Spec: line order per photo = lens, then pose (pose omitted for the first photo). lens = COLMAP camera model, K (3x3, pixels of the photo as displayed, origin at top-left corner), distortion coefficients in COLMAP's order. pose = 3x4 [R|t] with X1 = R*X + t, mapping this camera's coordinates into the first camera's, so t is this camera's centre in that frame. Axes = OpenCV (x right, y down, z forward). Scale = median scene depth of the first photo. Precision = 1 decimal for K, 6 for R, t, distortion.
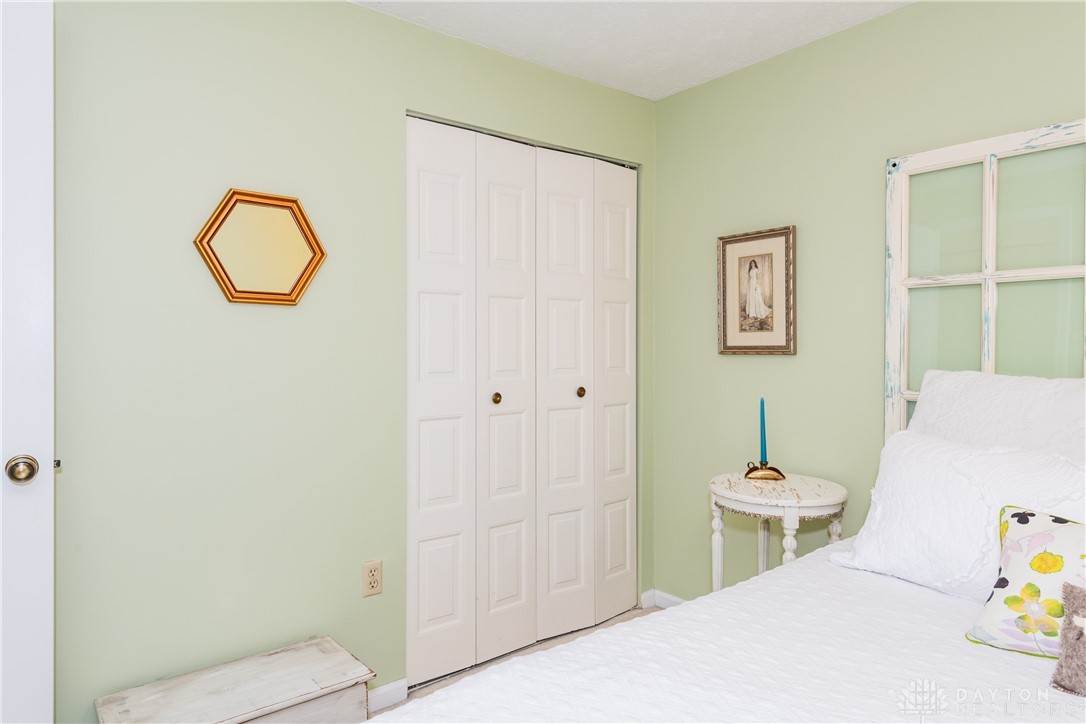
lens RADIAL K [[695.9, 0, 543.0], [0, 695.9, 362.0], [0, 0, 1]] dist [0.001612, 0.000366]
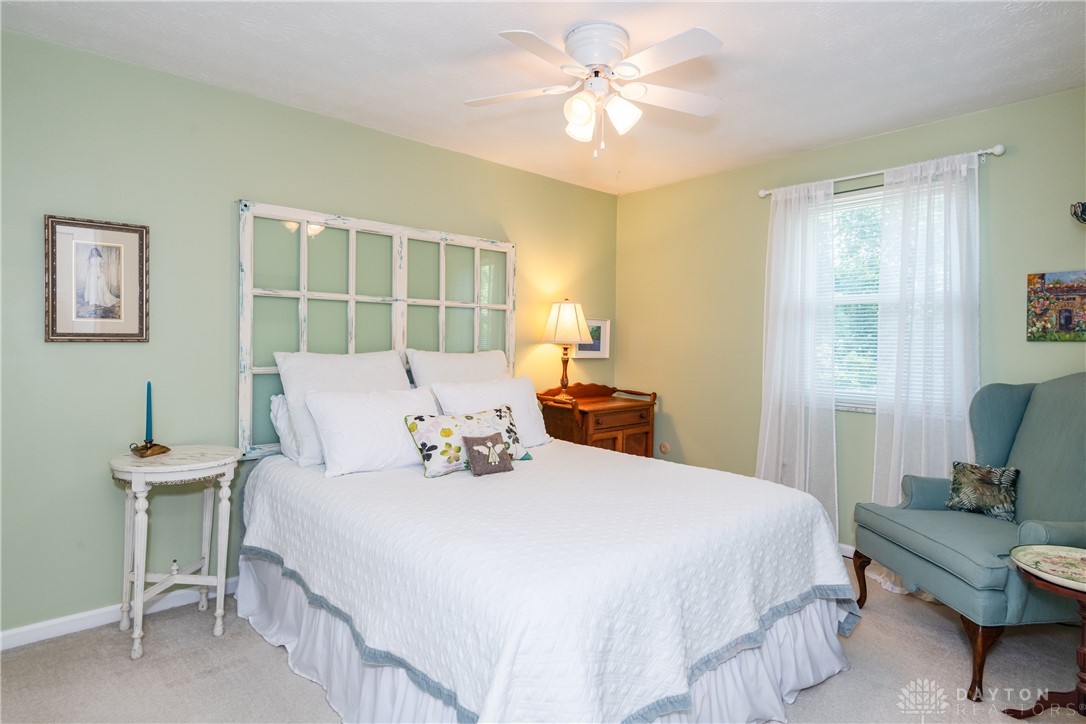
lens RADIAL K [[583.7, 0, 543.0], [0, 583.7, 362.0], [0, 0, 1]] dist [-0.000216, 0.000070]
pose [[-0.079075, -0.025531, 0.996542, -0.625096], [0.018392, 0.999464, 0.027065, 0.007990], [-0.996699, 0.020468, -0.078563, 0.442608]]
